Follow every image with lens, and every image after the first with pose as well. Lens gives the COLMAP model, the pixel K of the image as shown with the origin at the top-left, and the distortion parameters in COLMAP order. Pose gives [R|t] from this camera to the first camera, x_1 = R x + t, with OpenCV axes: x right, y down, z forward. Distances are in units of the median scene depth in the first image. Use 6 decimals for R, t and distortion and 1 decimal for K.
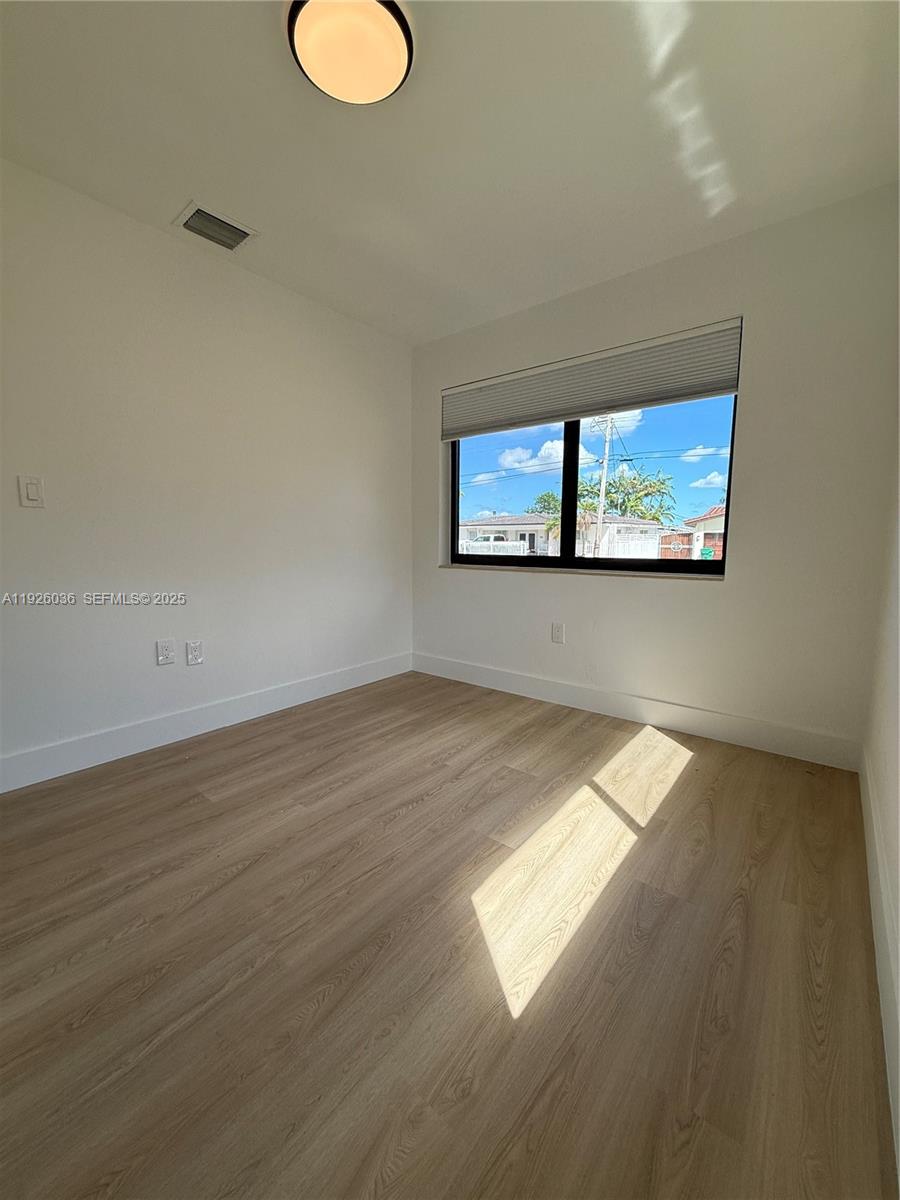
lens RADIAL K [[478.6, 0, 442.9], [0, 478.6, 595.0], [0, 0, 1]] dist [-0.001522, -0.000046]
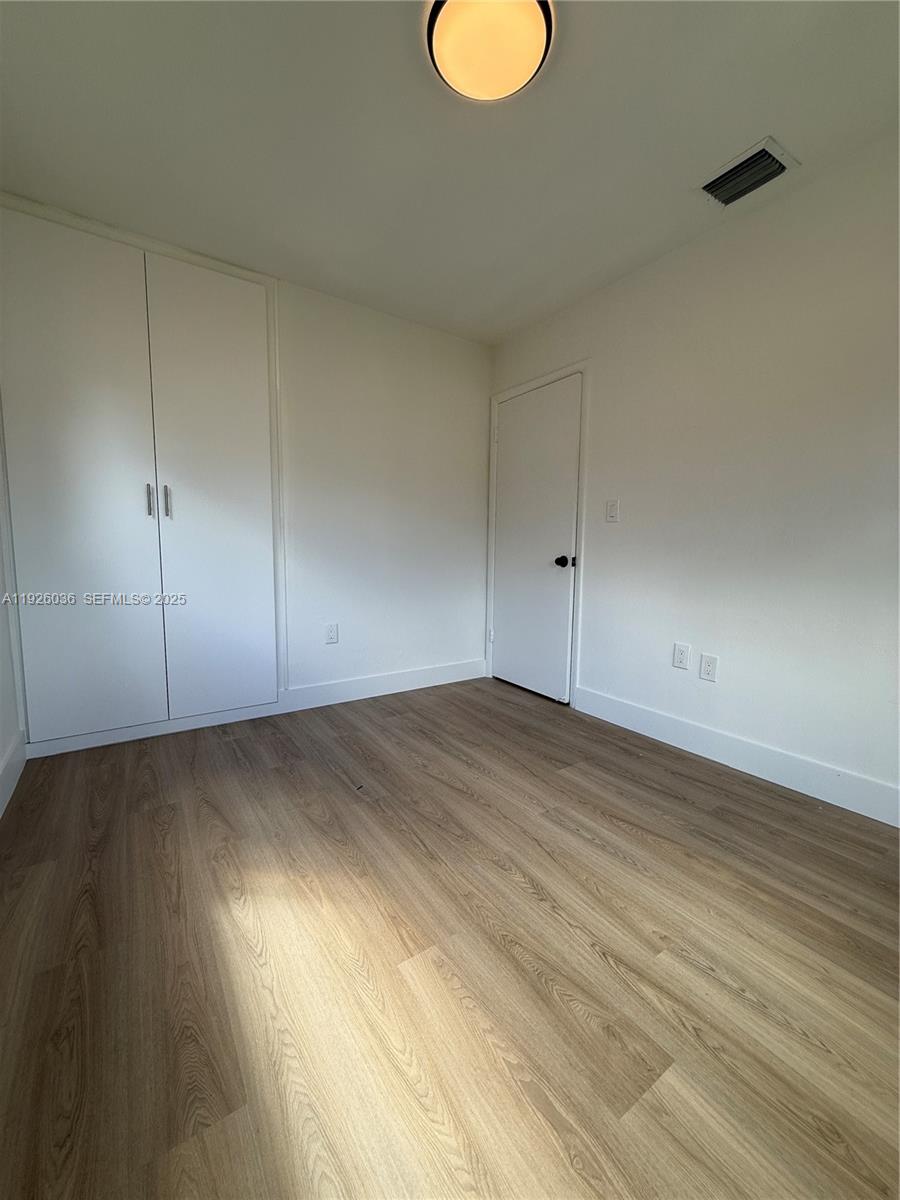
lens RADIAL K [[478.6, 0, 455.2], [0, 478.6, 595.9], [0, 0, 1]] dist [-0.001522, -0.000046]
pose [[-0.279489, 0.088073, -0.956101, 0.565460], [-0.118971, 0.984933, 0.125507, -0.084449], [0.952750, 0.148826, -0.264800, 0.883097]]
